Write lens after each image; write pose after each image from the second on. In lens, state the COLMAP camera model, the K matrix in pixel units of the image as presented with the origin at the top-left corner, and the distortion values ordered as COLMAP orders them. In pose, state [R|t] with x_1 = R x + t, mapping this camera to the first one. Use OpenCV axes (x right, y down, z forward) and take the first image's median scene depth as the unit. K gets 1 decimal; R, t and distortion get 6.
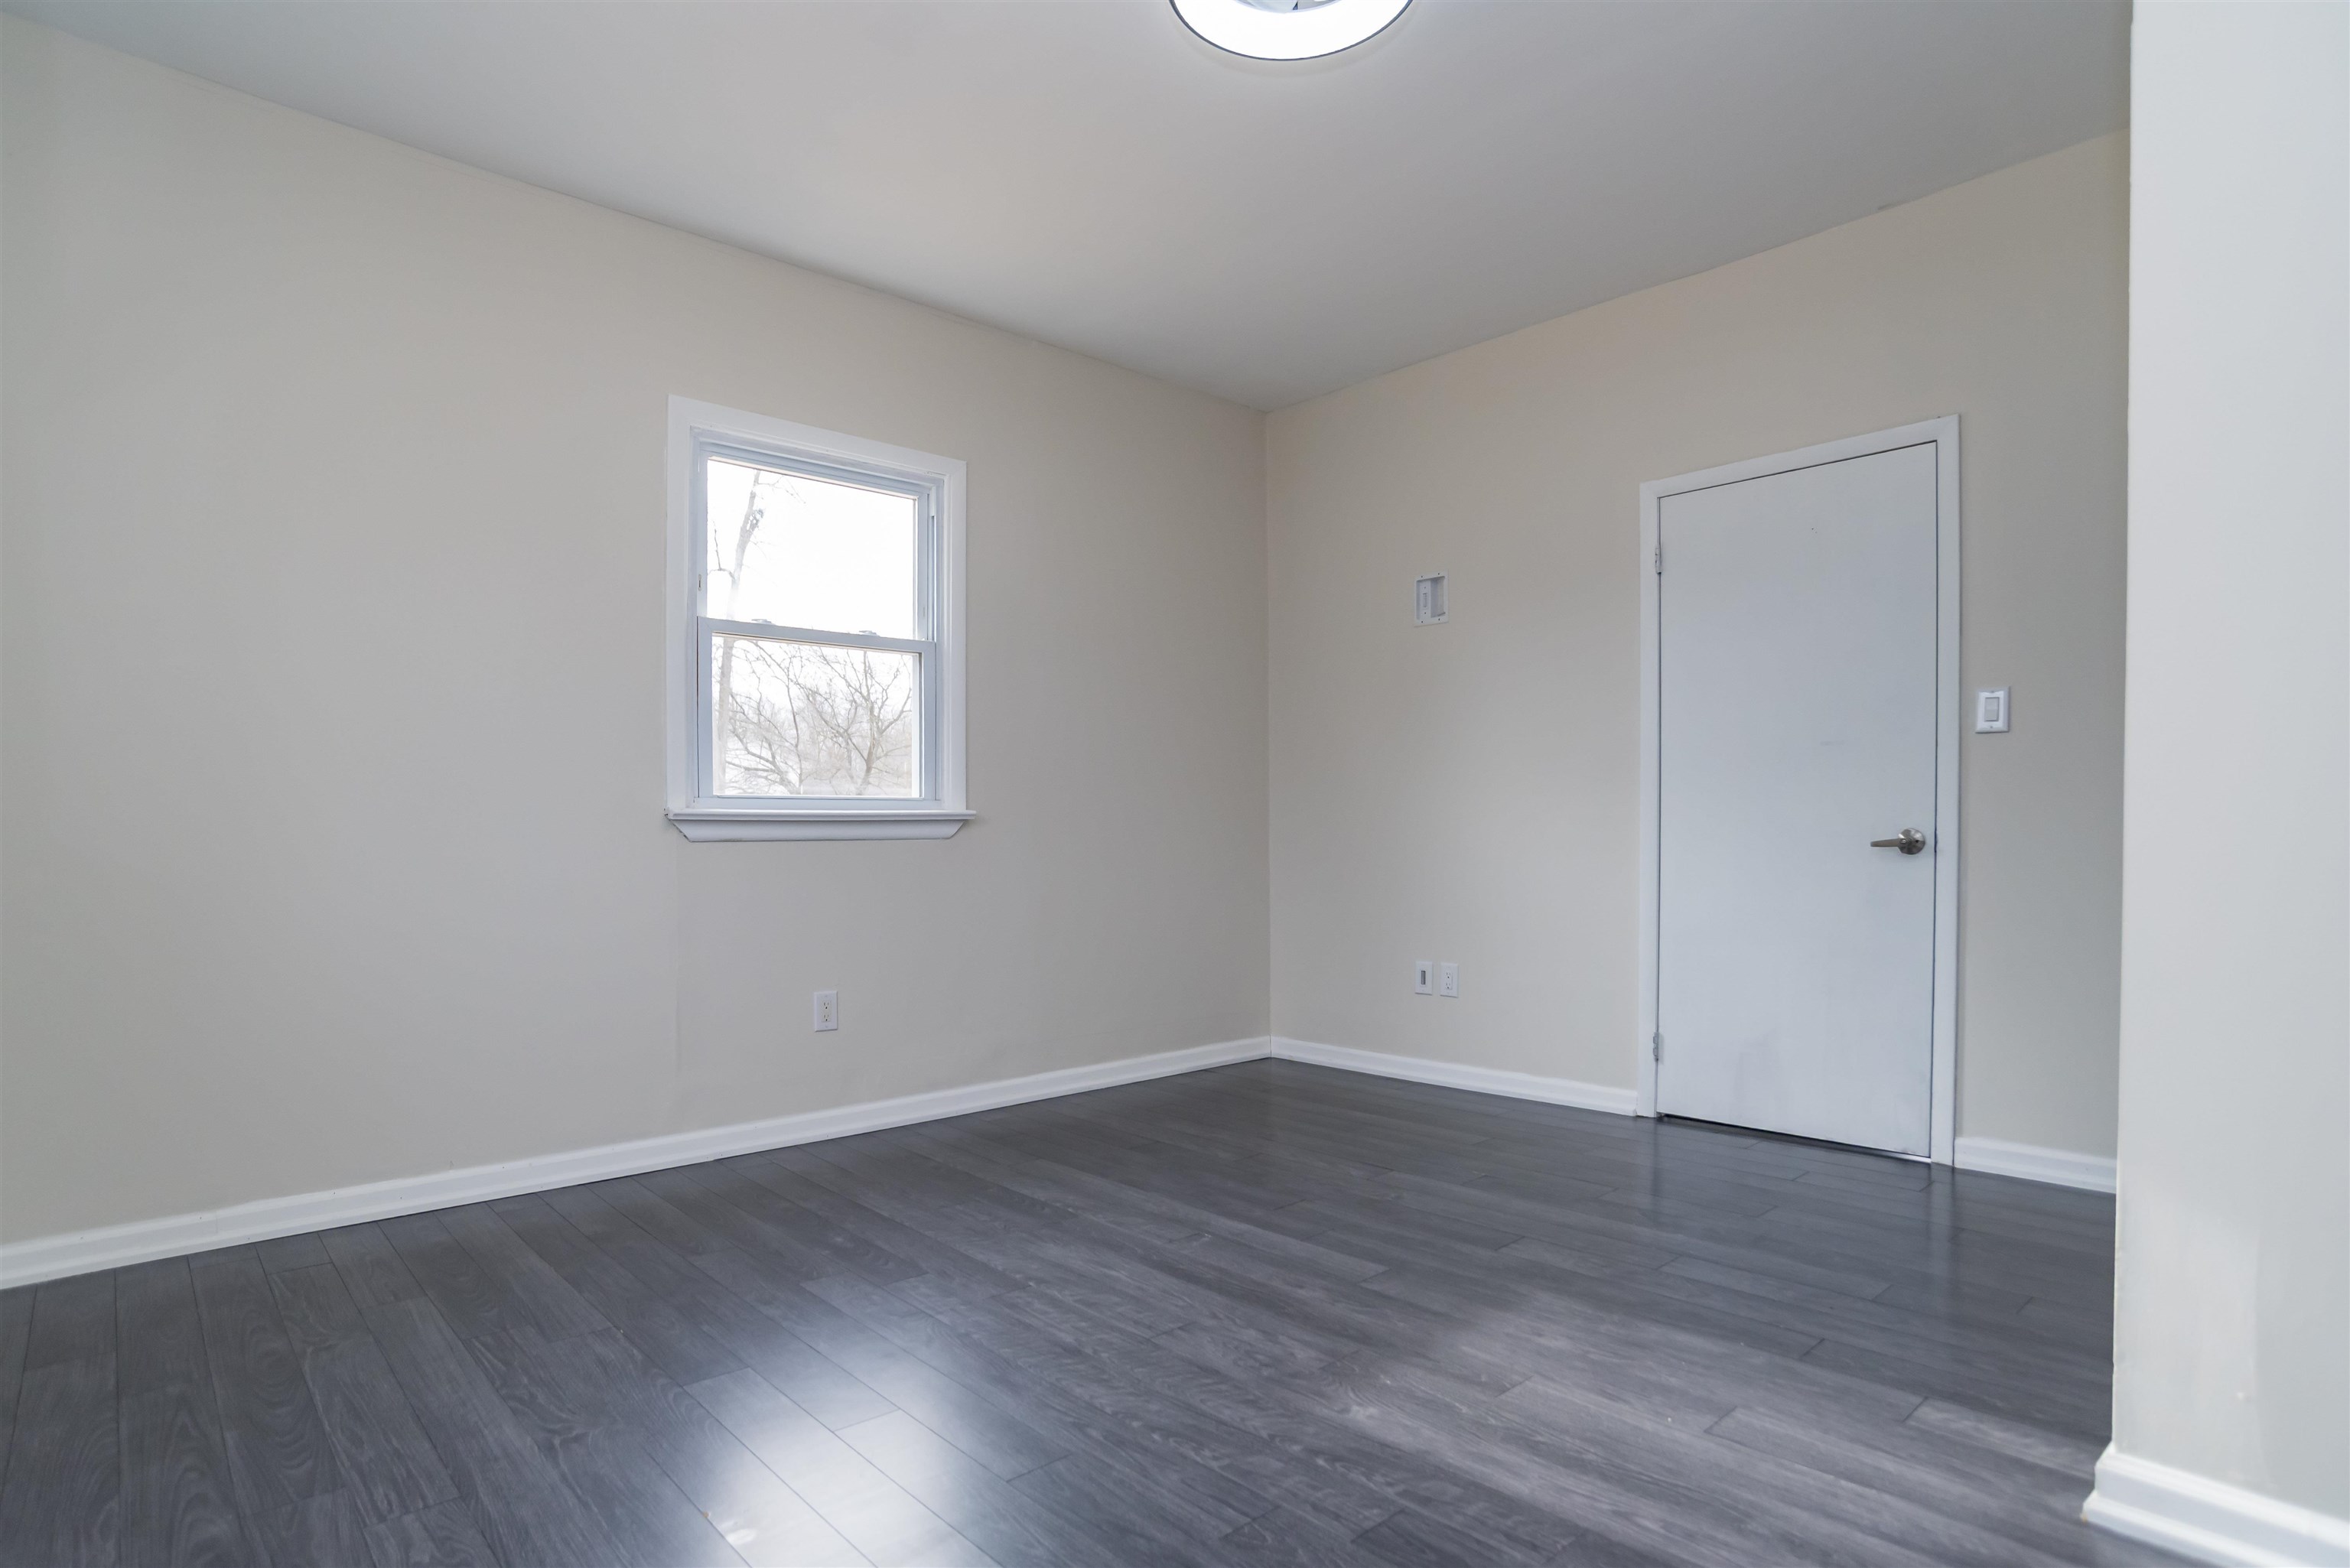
lens RADIAL K [[1241.1, 0, 1172.9], [0, 1241.1, 858.7], [0, 0, 1]] dist [-0.097035, 0.000326]
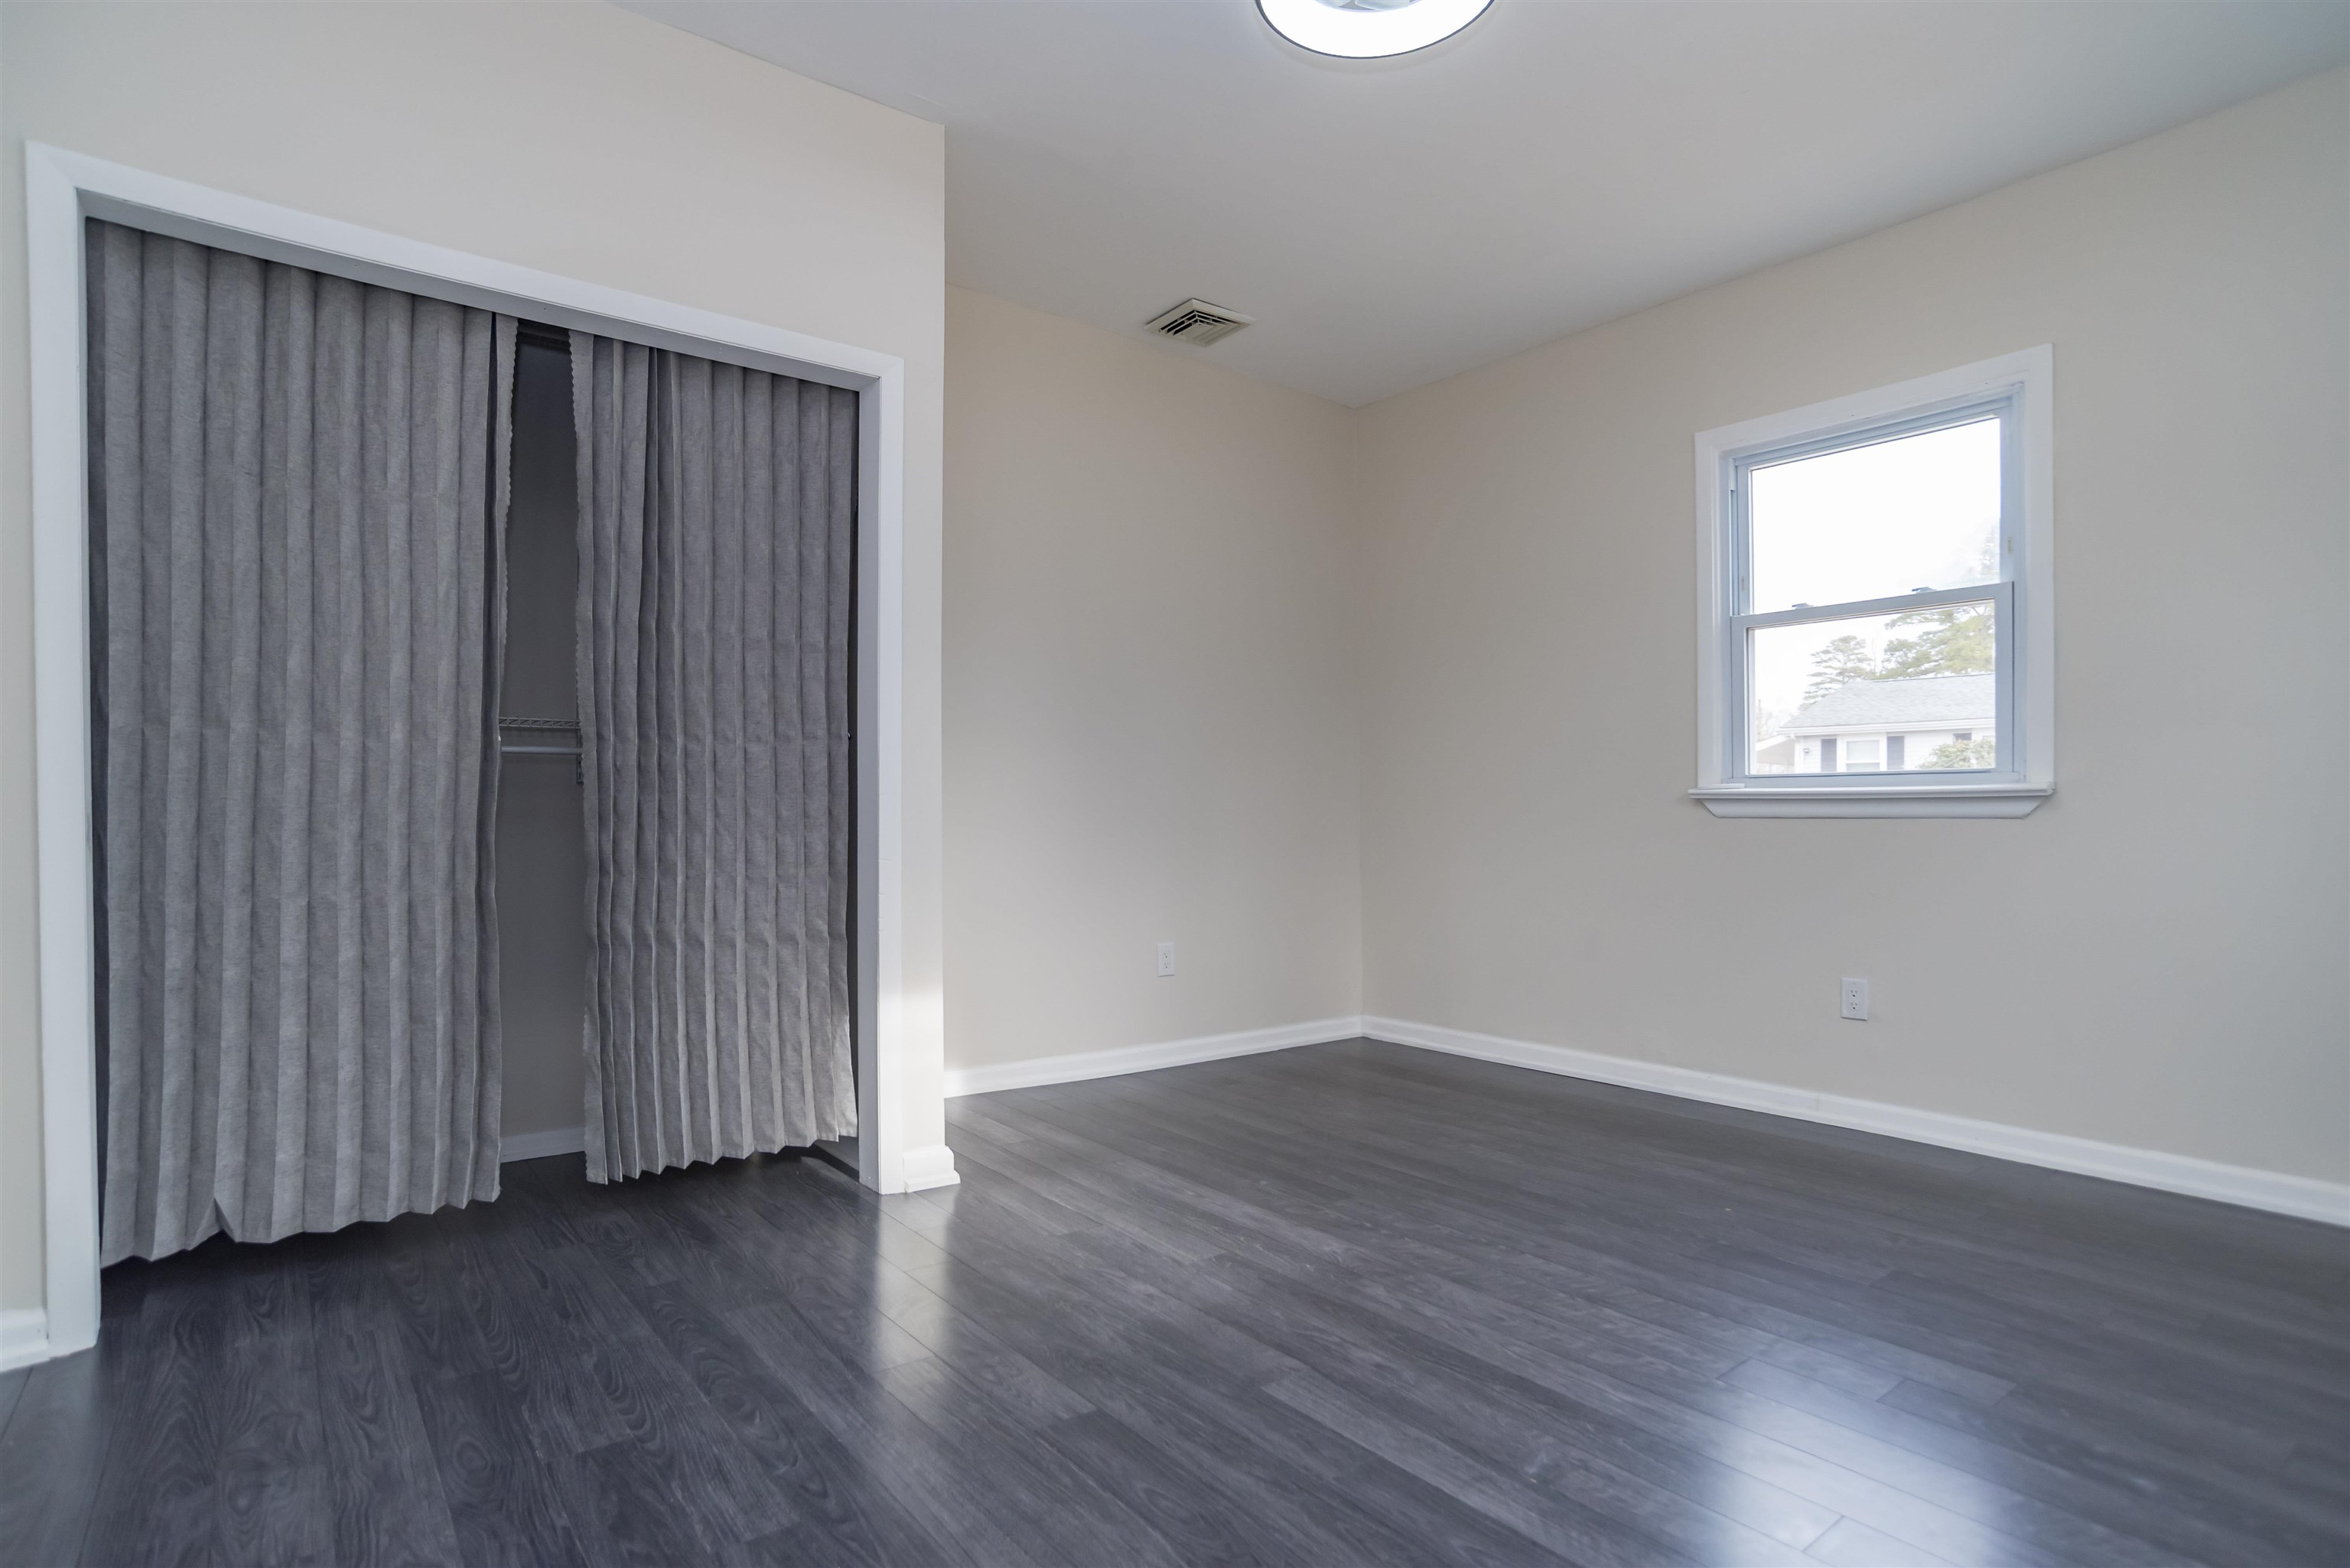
lens RADIAL K [[1206.3, 0, 1175.0], [0, 1206.3, 784.0], [0, 0, 1]] dist [-0.022468, 0.001064]
pose [[-0.997190, 0.007587, 0.074524, 0.182525], [0.007467, 0.999970, -0.001893, -0.045066], [-0.074537, -0.001331, -0.997217, 1.863901]]
